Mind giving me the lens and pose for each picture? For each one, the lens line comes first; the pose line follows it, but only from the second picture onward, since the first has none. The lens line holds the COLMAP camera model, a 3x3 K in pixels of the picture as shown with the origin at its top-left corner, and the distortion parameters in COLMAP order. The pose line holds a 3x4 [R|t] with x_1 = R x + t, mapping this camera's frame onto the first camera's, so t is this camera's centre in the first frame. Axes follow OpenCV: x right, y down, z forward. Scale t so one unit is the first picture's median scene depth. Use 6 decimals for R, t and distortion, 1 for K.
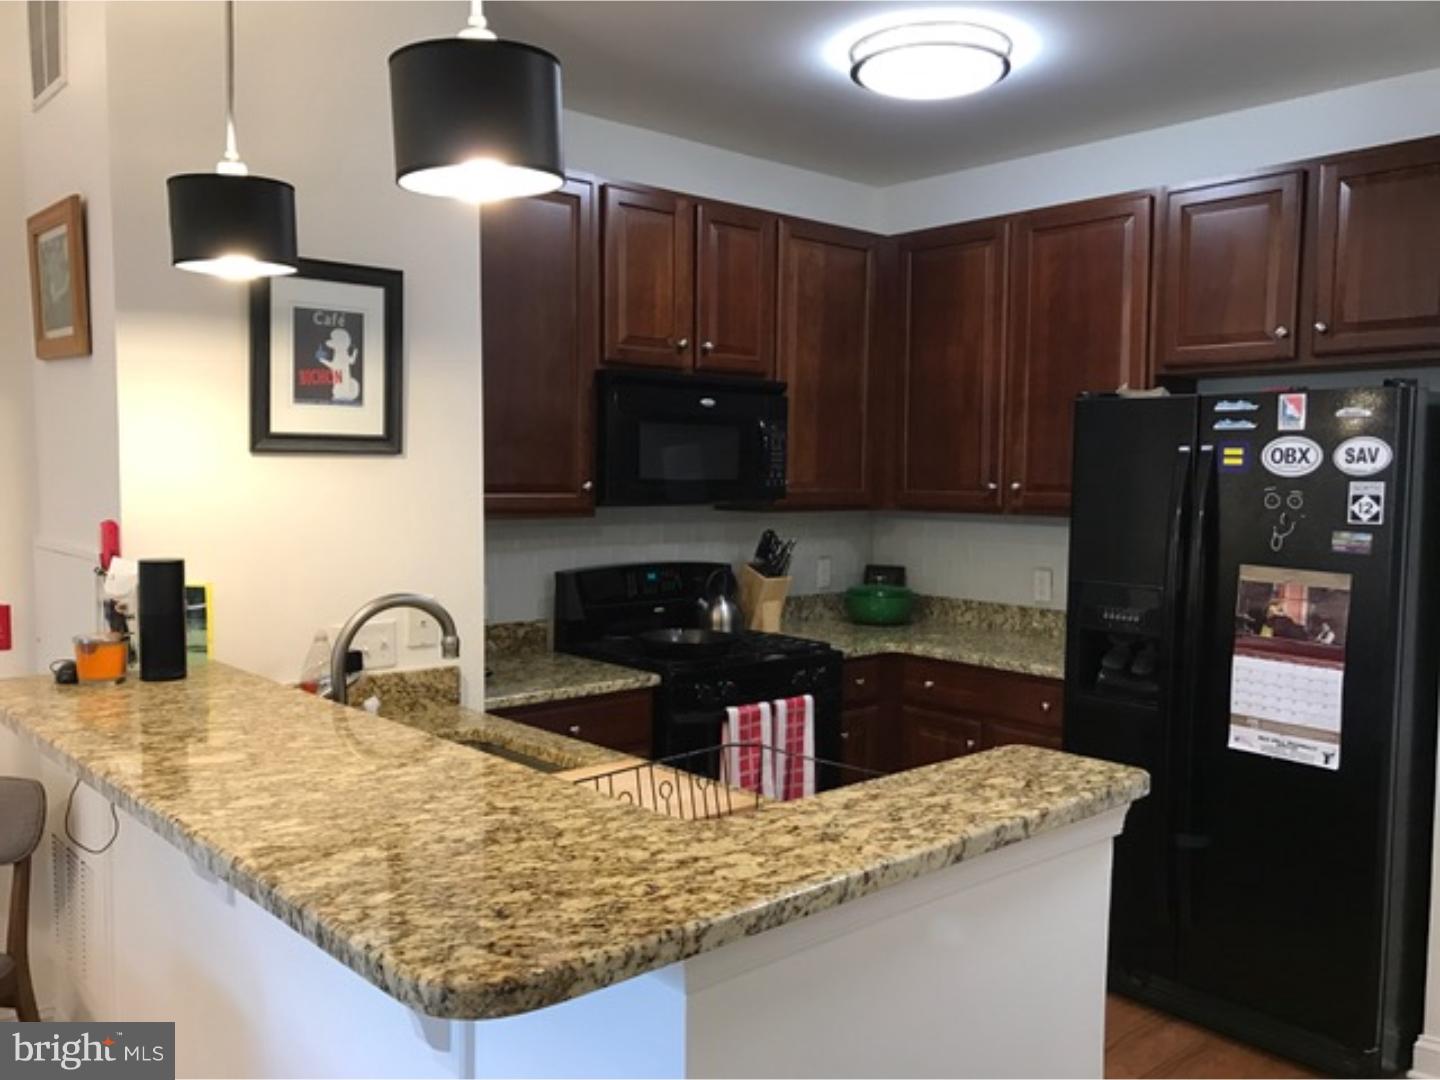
lens RADIAL K [[1192.1, 0, 717.8], [0, 1192.1, 541.4], [0, 0, 1]] dist [0.040014, -0.032225]
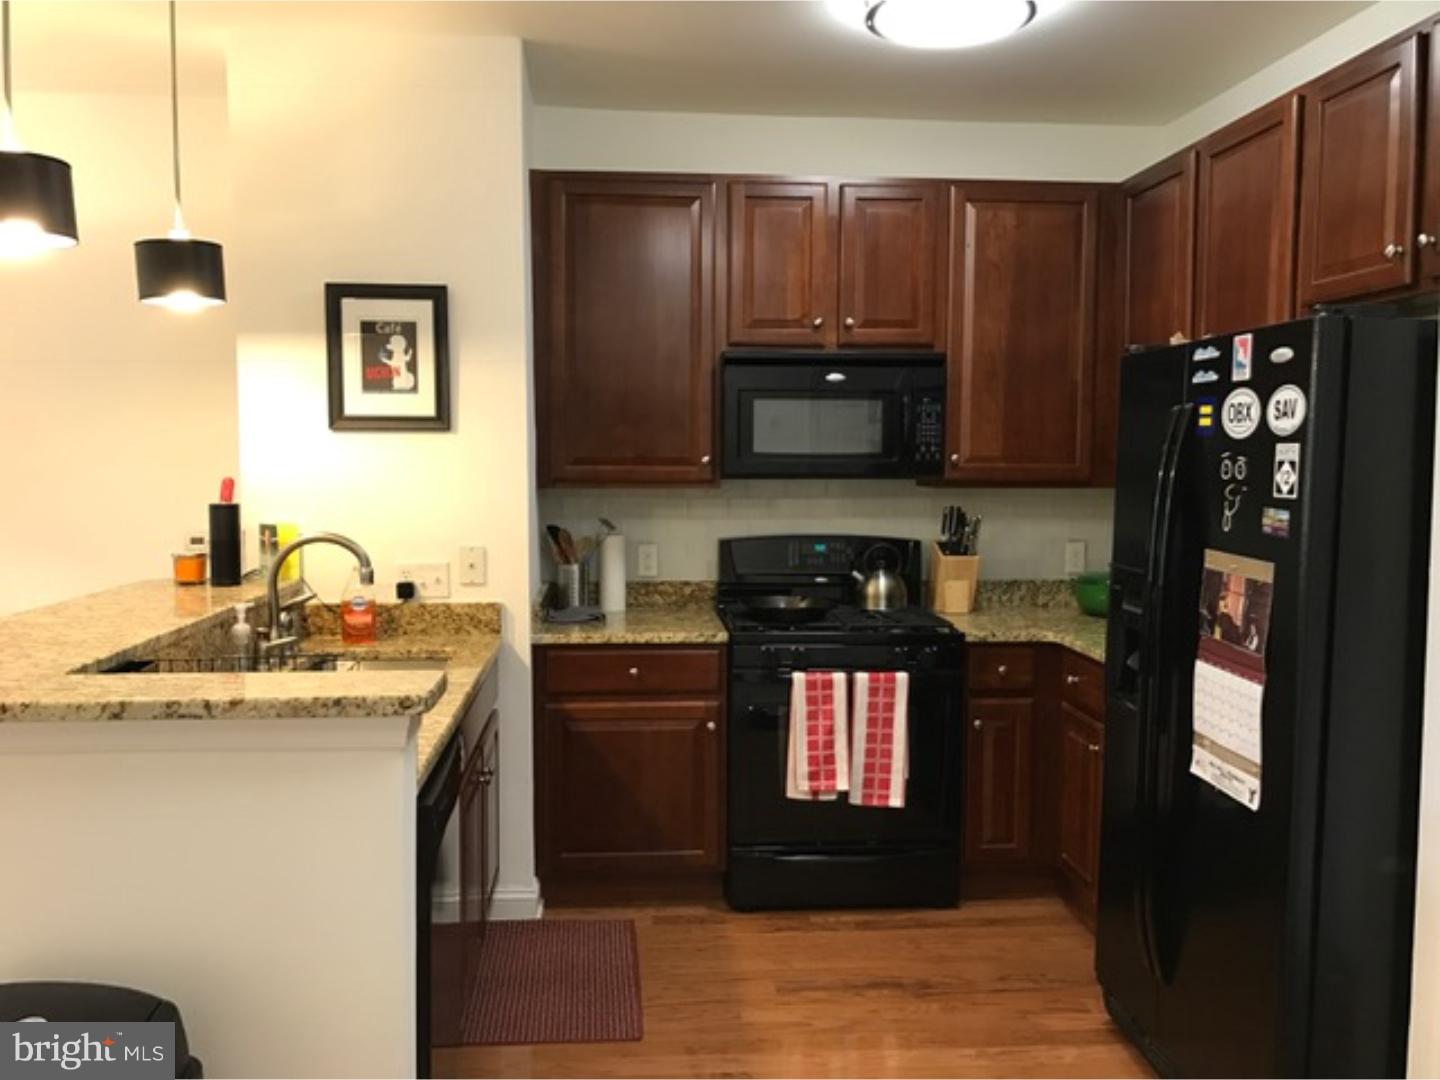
lens RADIAL K [[1192.1, 0, 710.5], [0, 1192.1, 534.3], [0, 0, 1]] dist [0.040014, -0.032225]
pose [[0.792696, 0.034542, -0.608638, 0.683000], [-0.034497, 0.999335, 0.011785, 0.011867], [0.608641, 0.011654, 0.793360, 0.155604]]
